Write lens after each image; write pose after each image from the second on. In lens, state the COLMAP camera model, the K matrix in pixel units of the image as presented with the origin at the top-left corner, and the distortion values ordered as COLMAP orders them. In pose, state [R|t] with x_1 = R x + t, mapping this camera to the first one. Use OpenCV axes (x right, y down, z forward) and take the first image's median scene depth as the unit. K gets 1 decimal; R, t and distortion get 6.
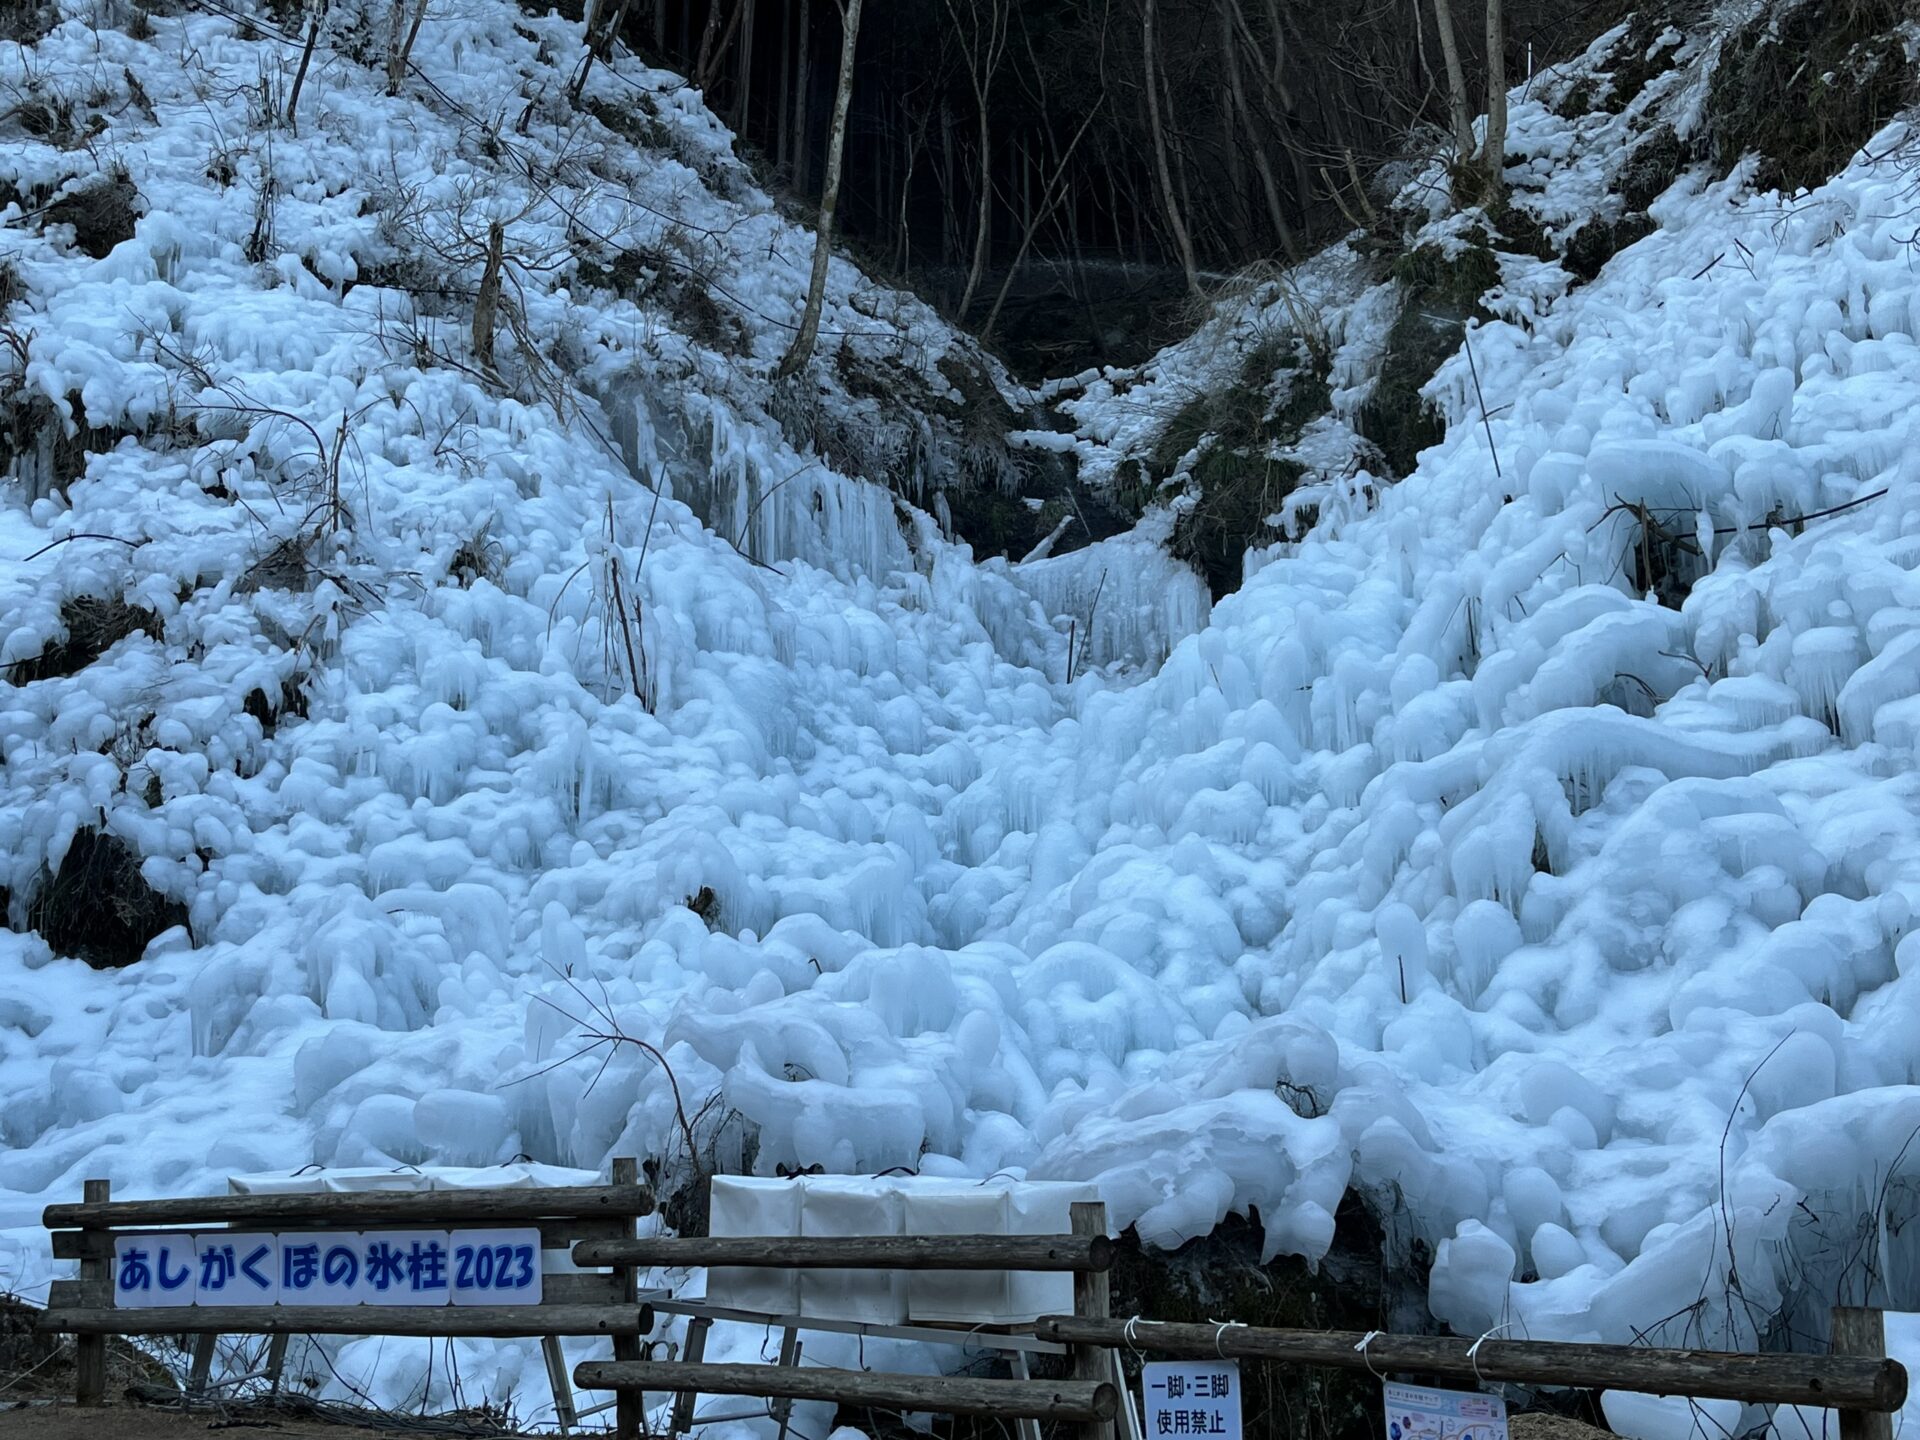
lens RADIAL K [[2270.0, 0, 986.8], [0, 2270.0, 763.3], [0, 0, 1]] dist [0.015071, 0.000000]
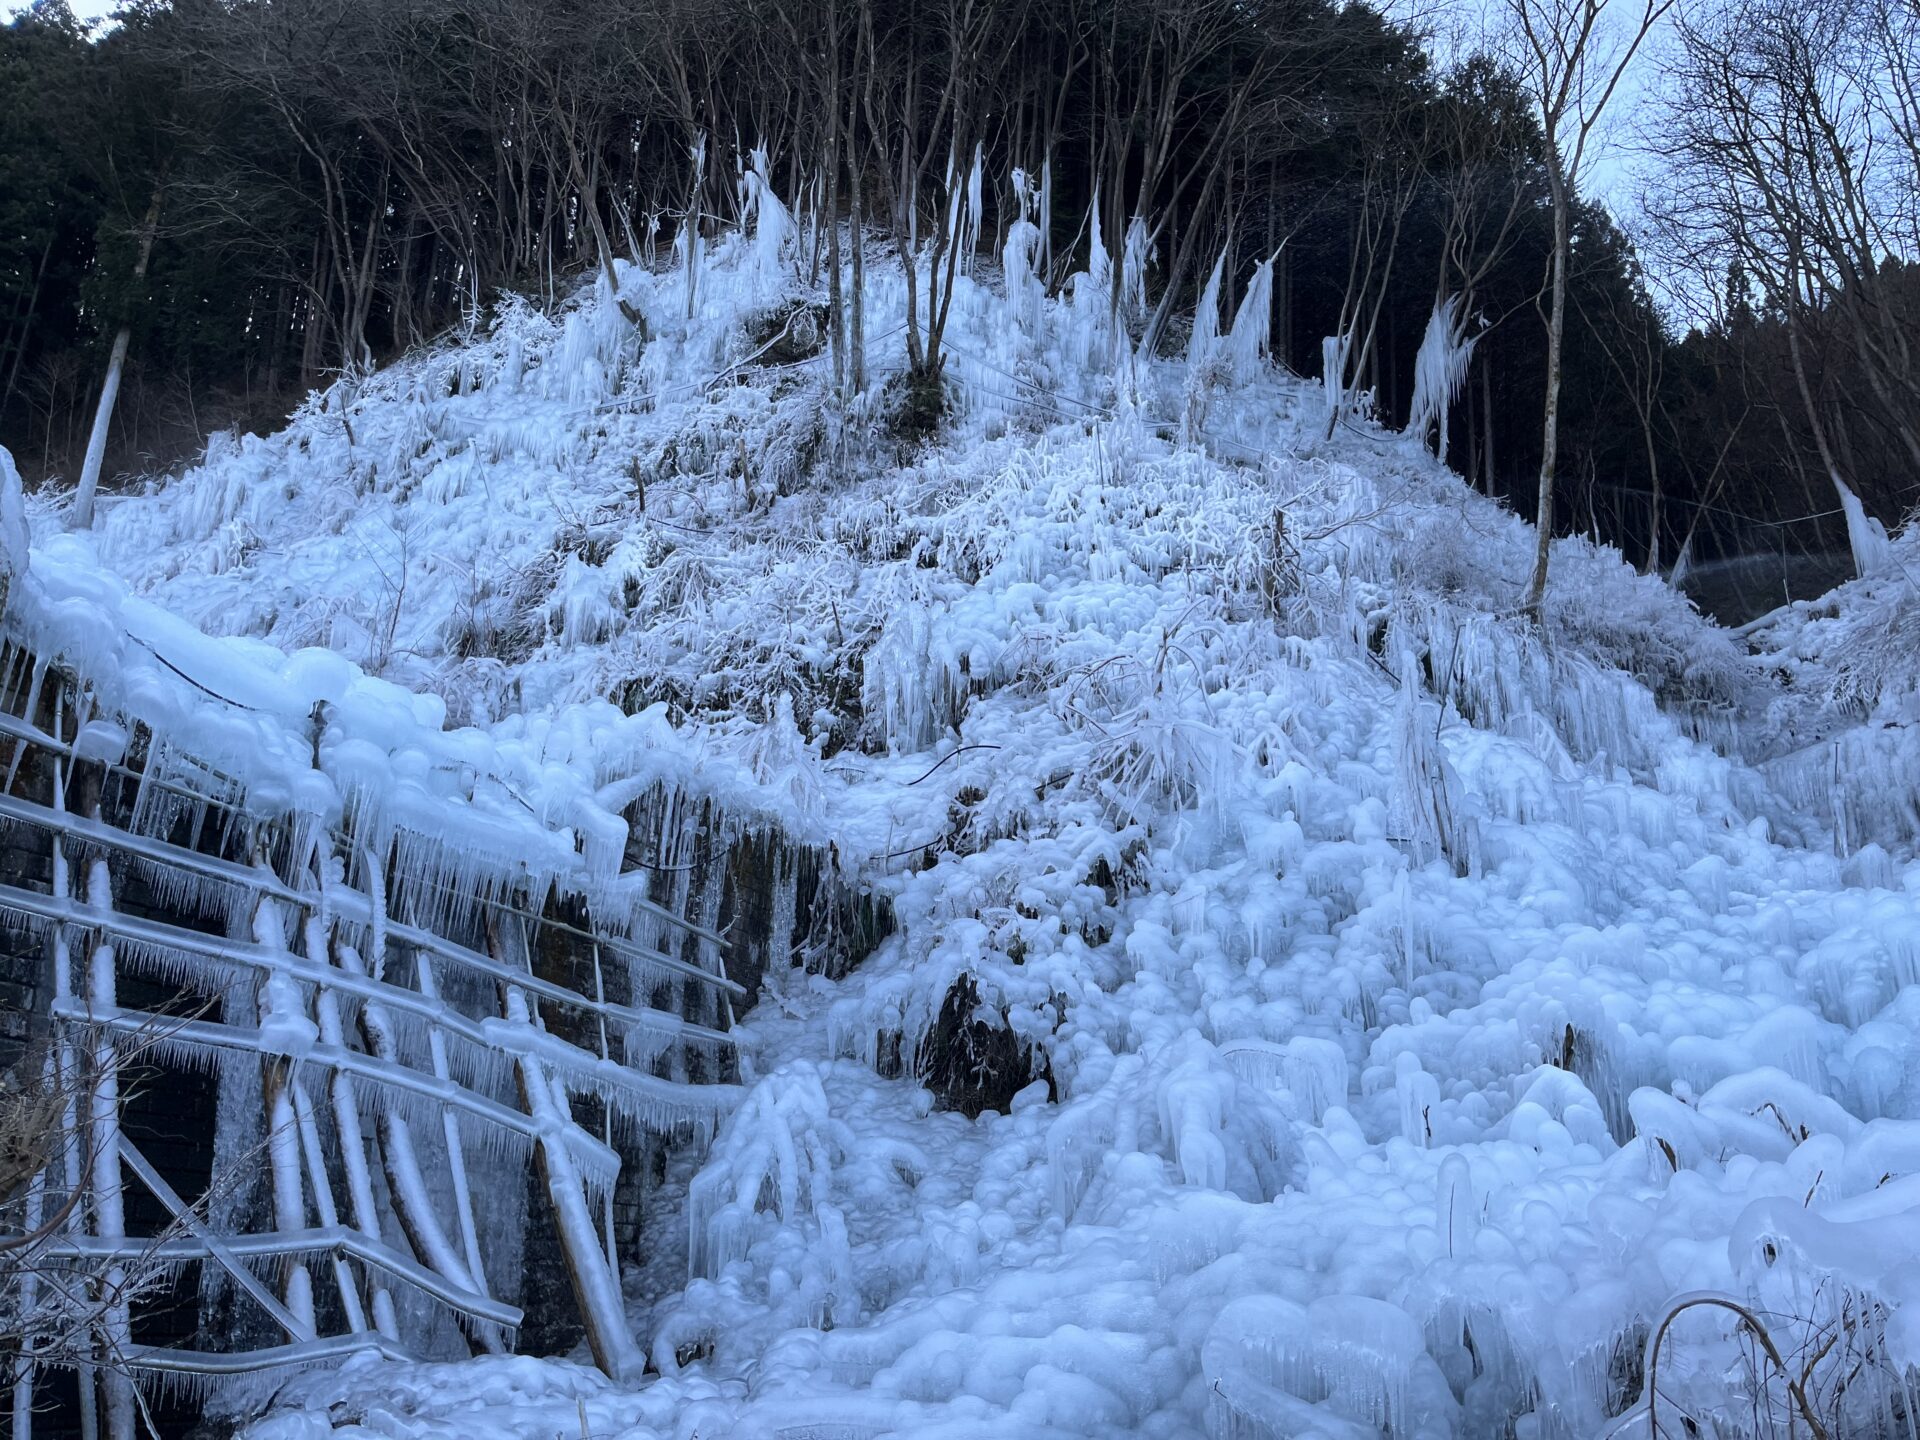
lens RADIAL K [[1449.2, 0, 960.6], [0, 1449.2, 688.6], [0, 0, 1]] dist [0.038271, -0.060785]
pose [[0.914596, -0.091927, -0.393782, -0.095557], [0.012078, 0.979592, -0.200631, 0.026252], [0.404189, 0.178740, 0.897041, 0.317772]]
